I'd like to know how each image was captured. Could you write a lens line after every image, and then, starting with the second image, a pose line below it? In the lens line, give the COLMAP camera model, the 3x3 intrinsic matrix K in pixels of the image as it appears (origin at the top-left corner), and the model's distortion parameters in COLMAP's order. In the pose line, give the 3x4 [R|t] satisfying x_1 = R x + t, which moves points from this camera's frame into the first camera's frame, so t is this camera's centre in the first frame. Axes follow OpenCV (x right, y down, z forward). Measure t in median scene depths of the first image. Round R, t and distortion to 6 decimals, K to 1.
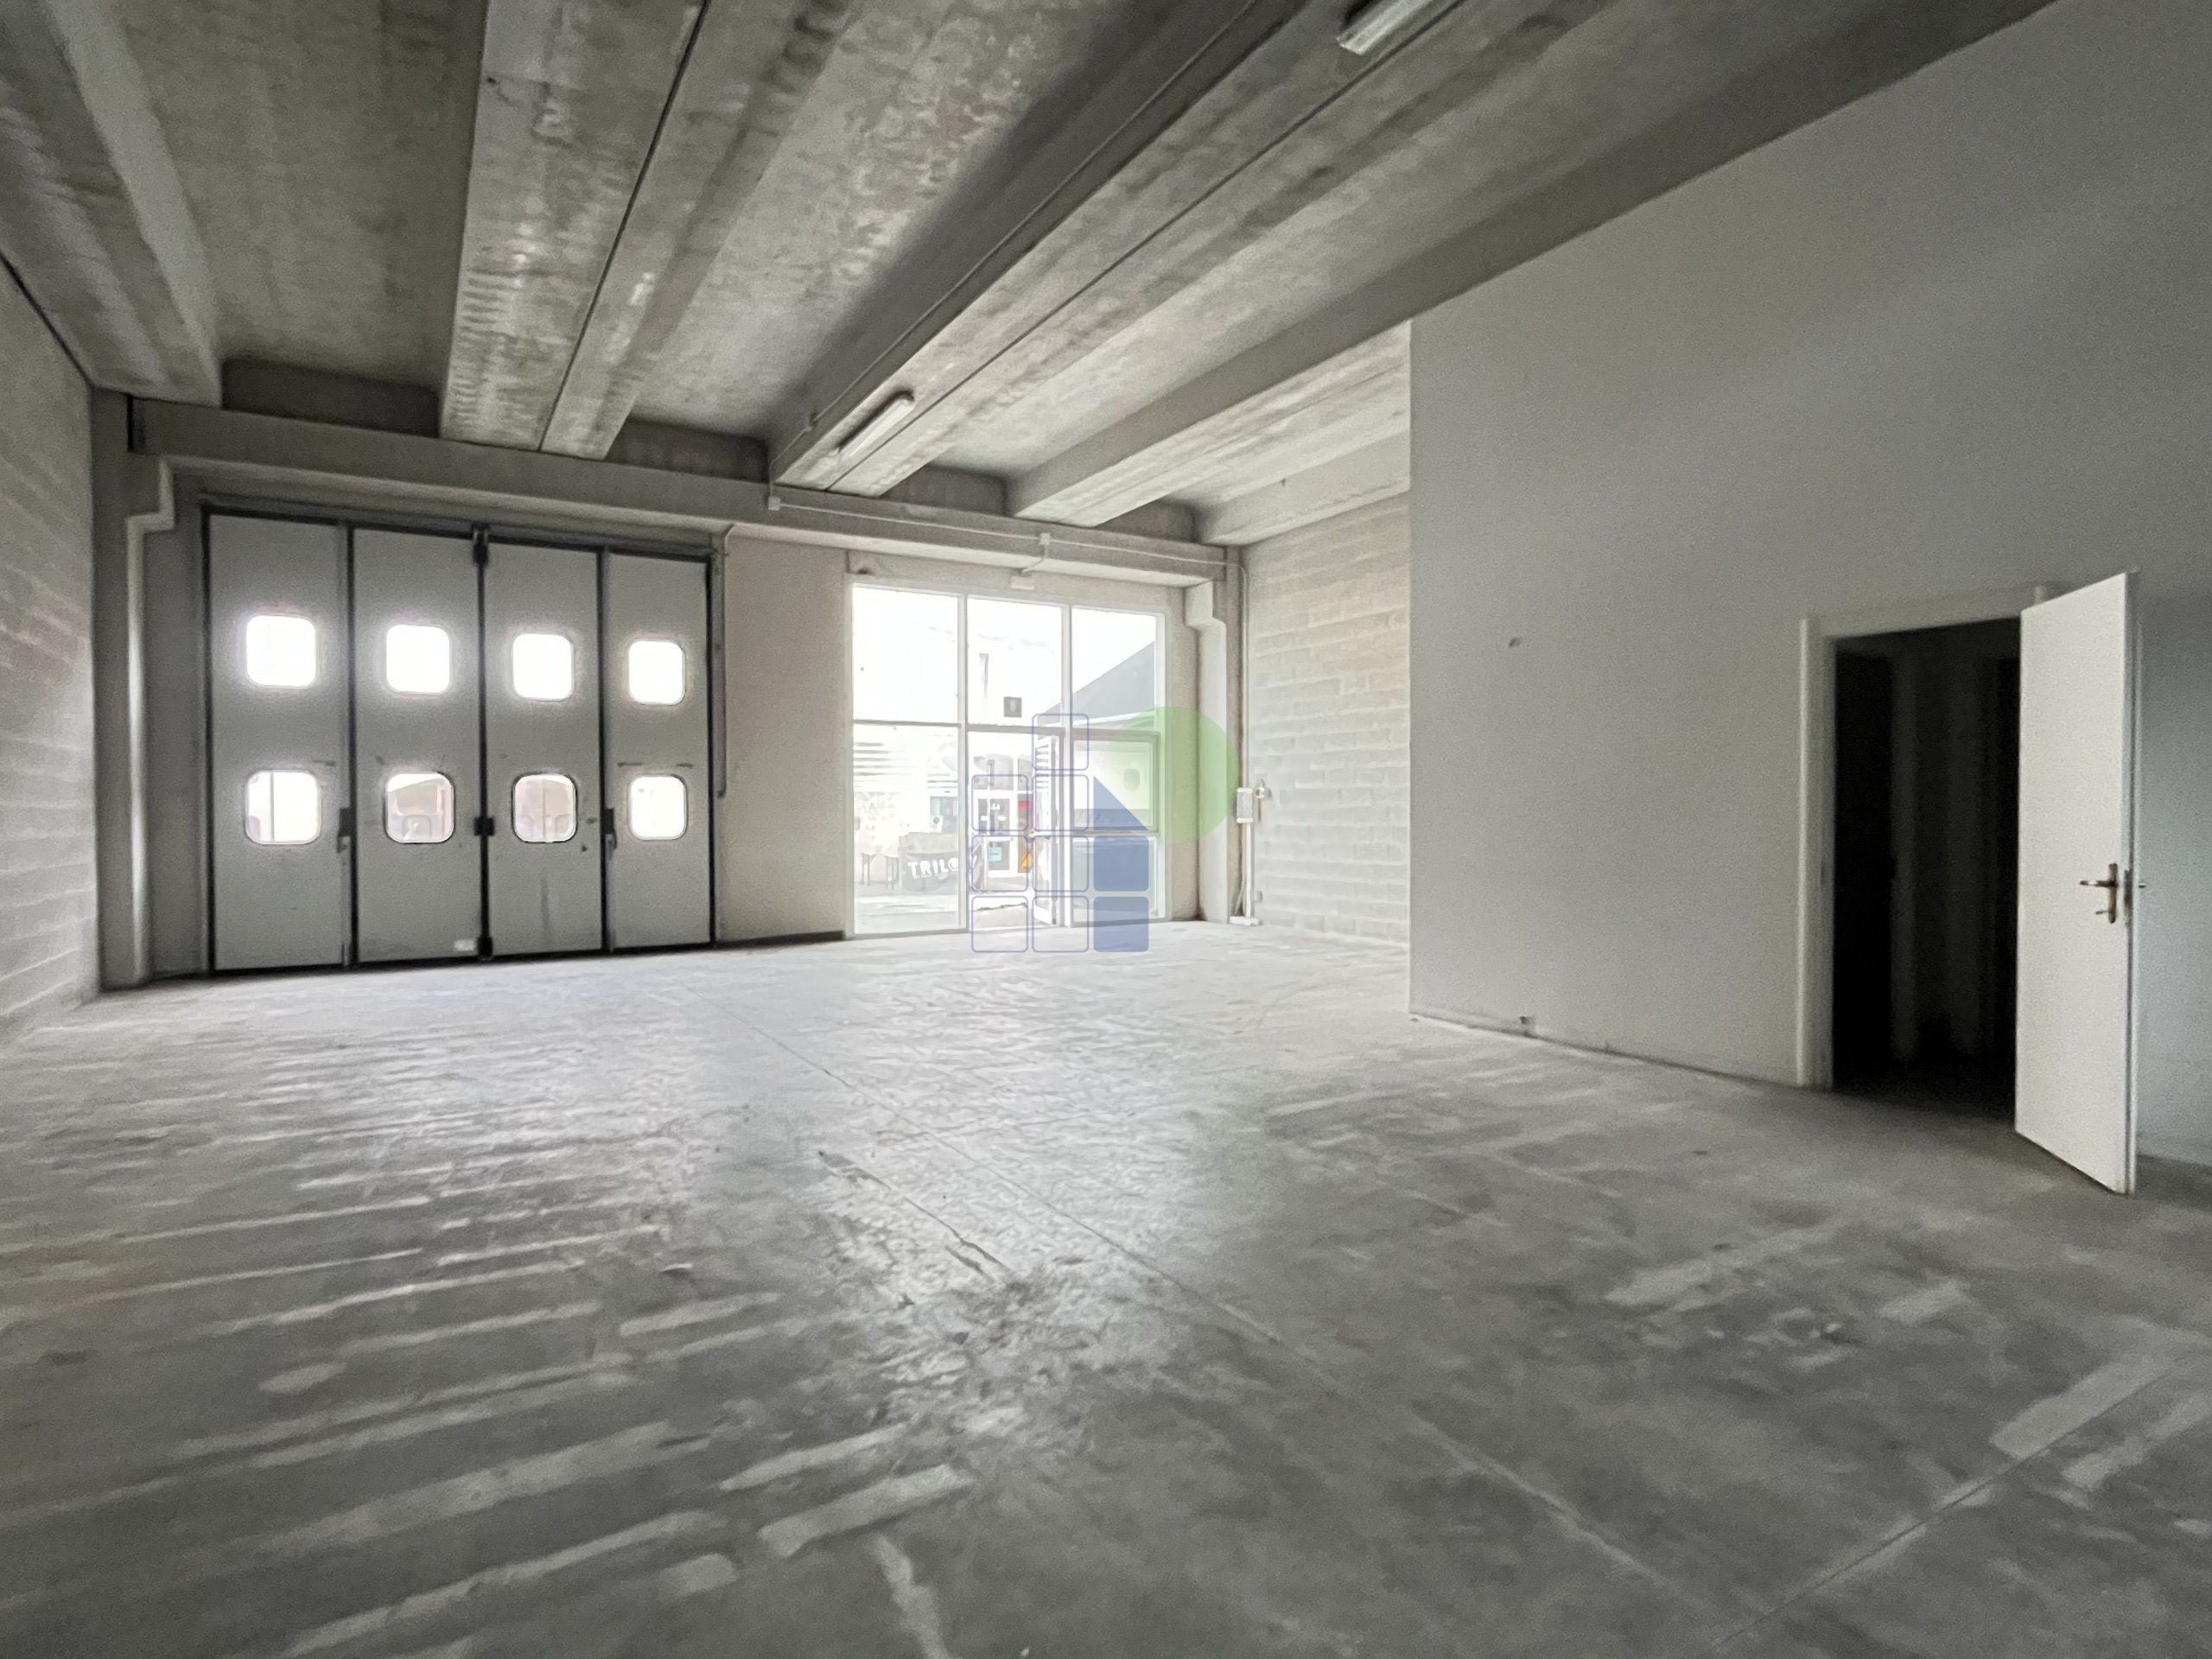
lens RADIAL K [[1180.1, 0, 1102.2], [0, 1180.1, 841.4], [0, 0, 1]] dist [-0.015271, 0.004018]
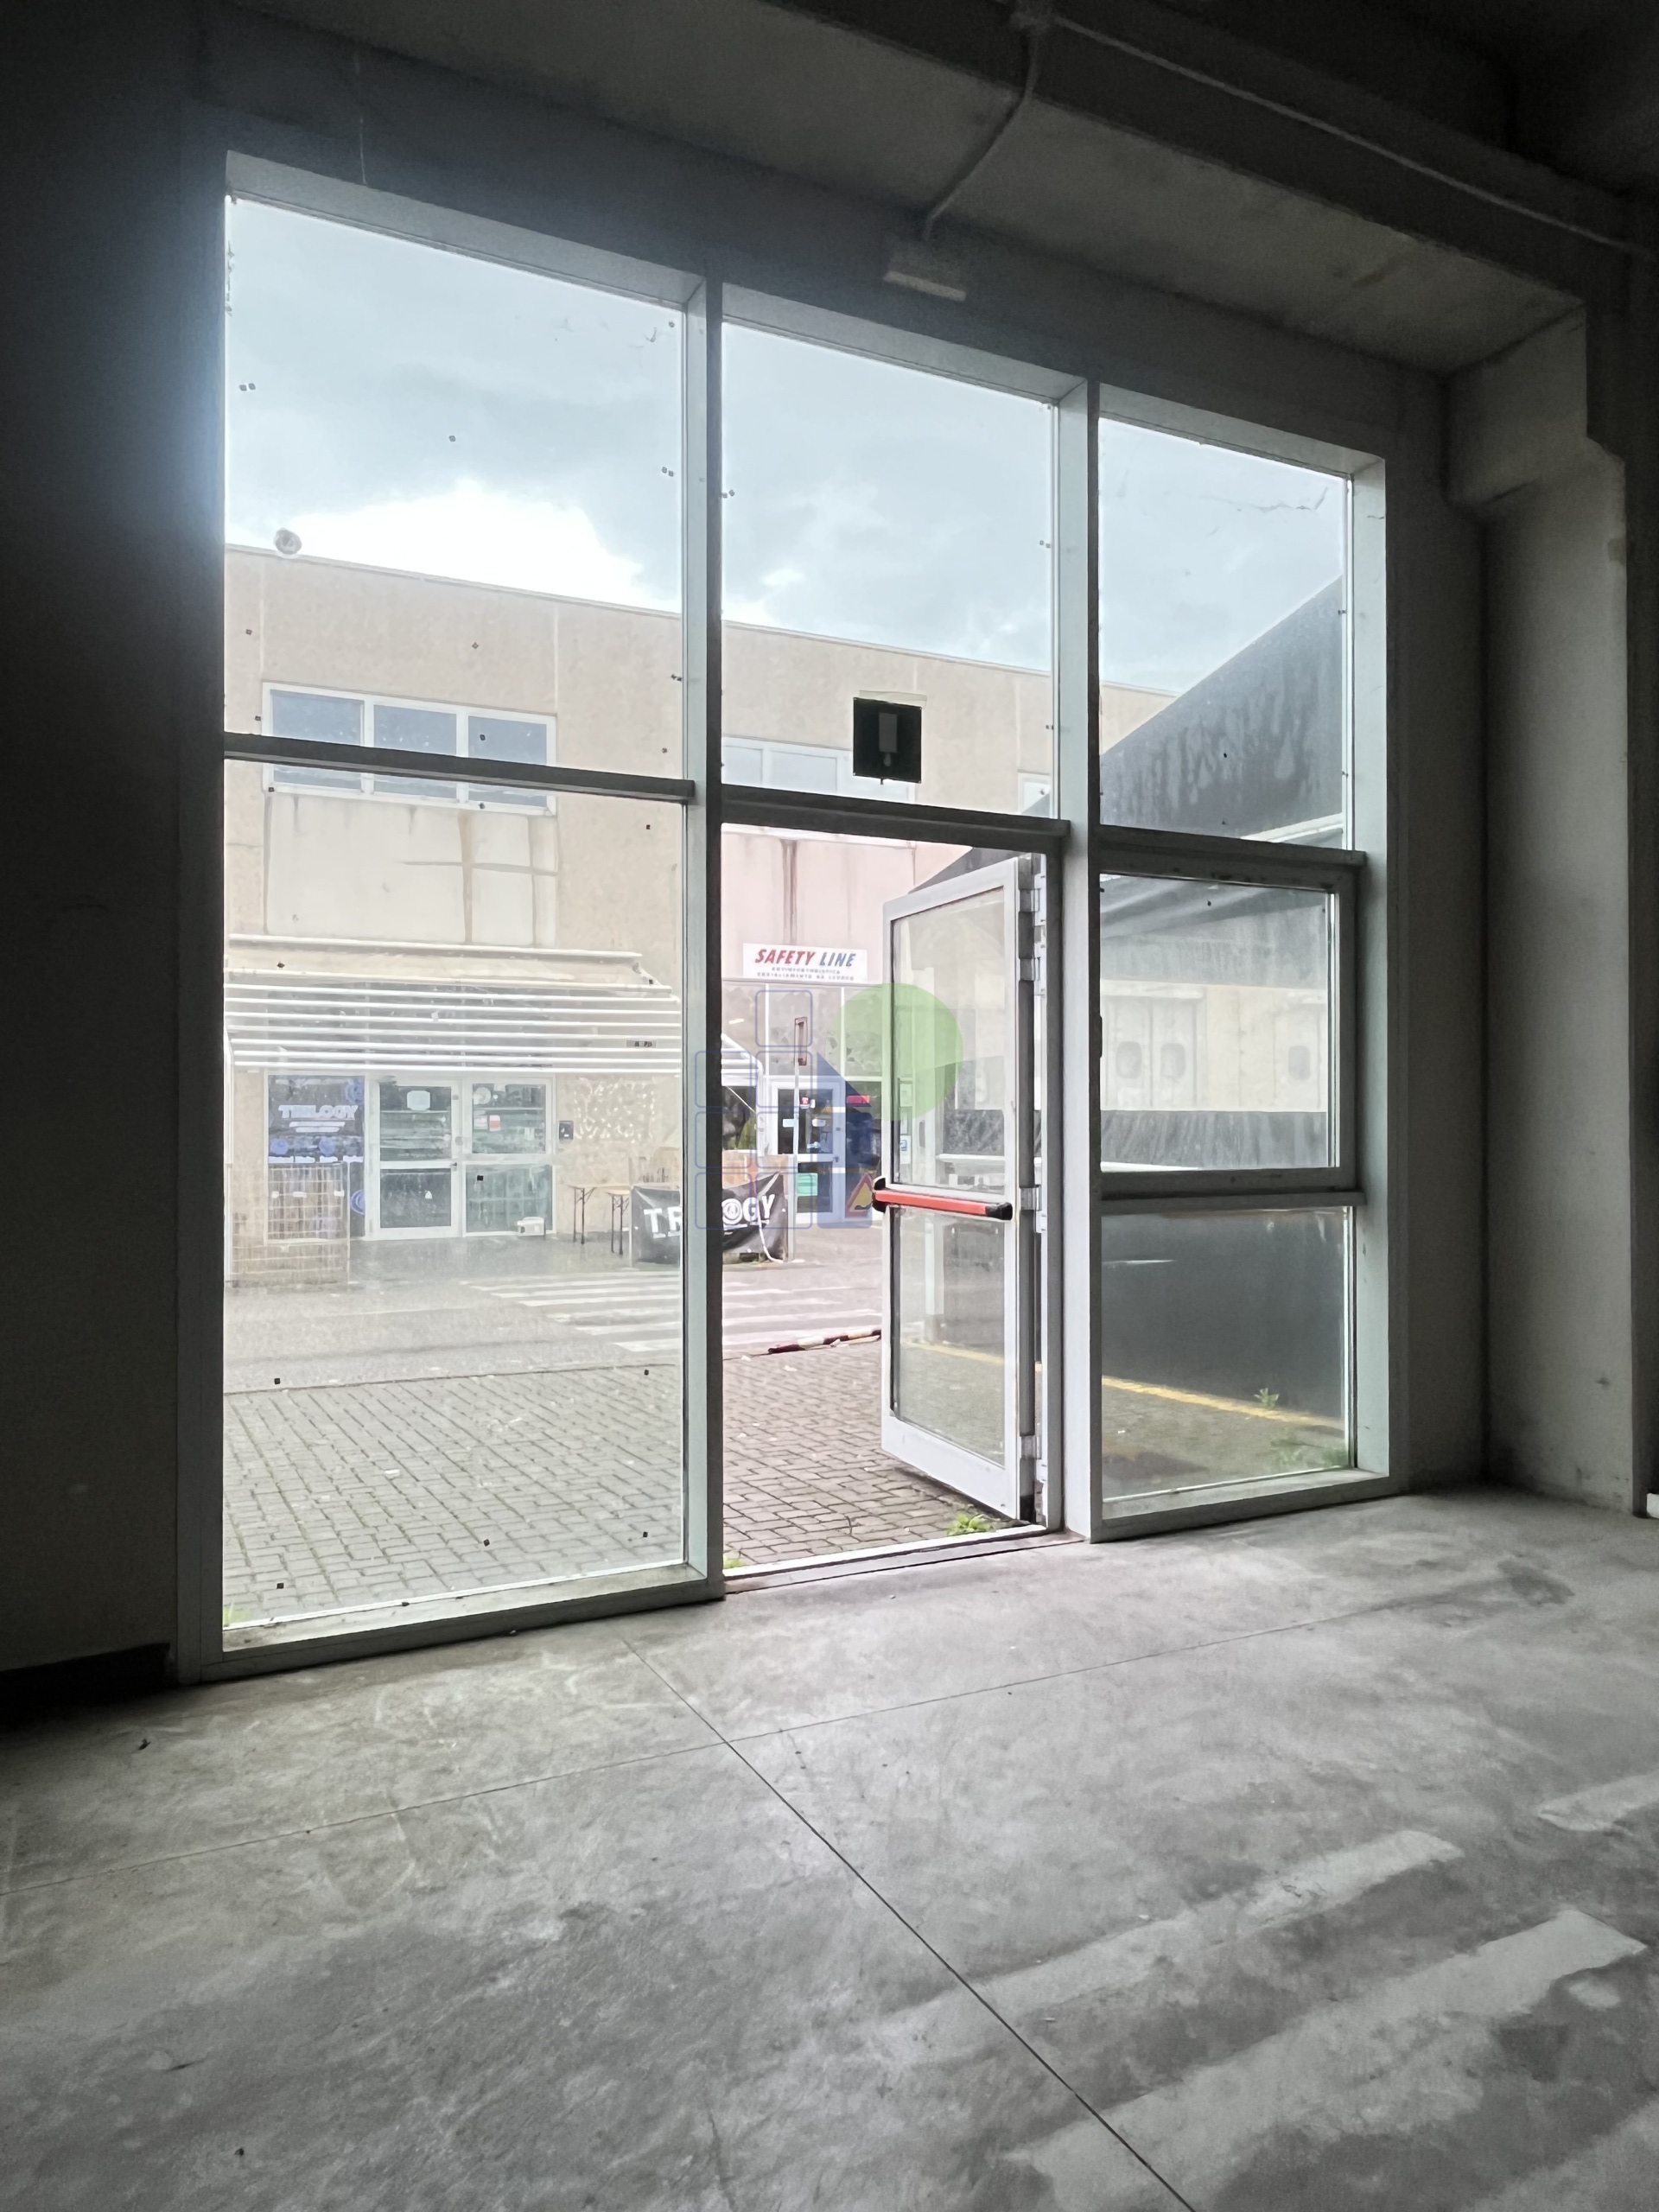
lens RADIAL K [[1488.7, 0, 829.3], [0, 1488.7, 1104.0], [0, 0, 1]] dist [-0.005624, -0.004099]
pose [[0.997300, -0.000439, -0.073430, -0.062301], [-0.001594, 0.999617, -0.027624, -0.019883], [0.073414, 0.027667, 0.996918, 0.639467]]
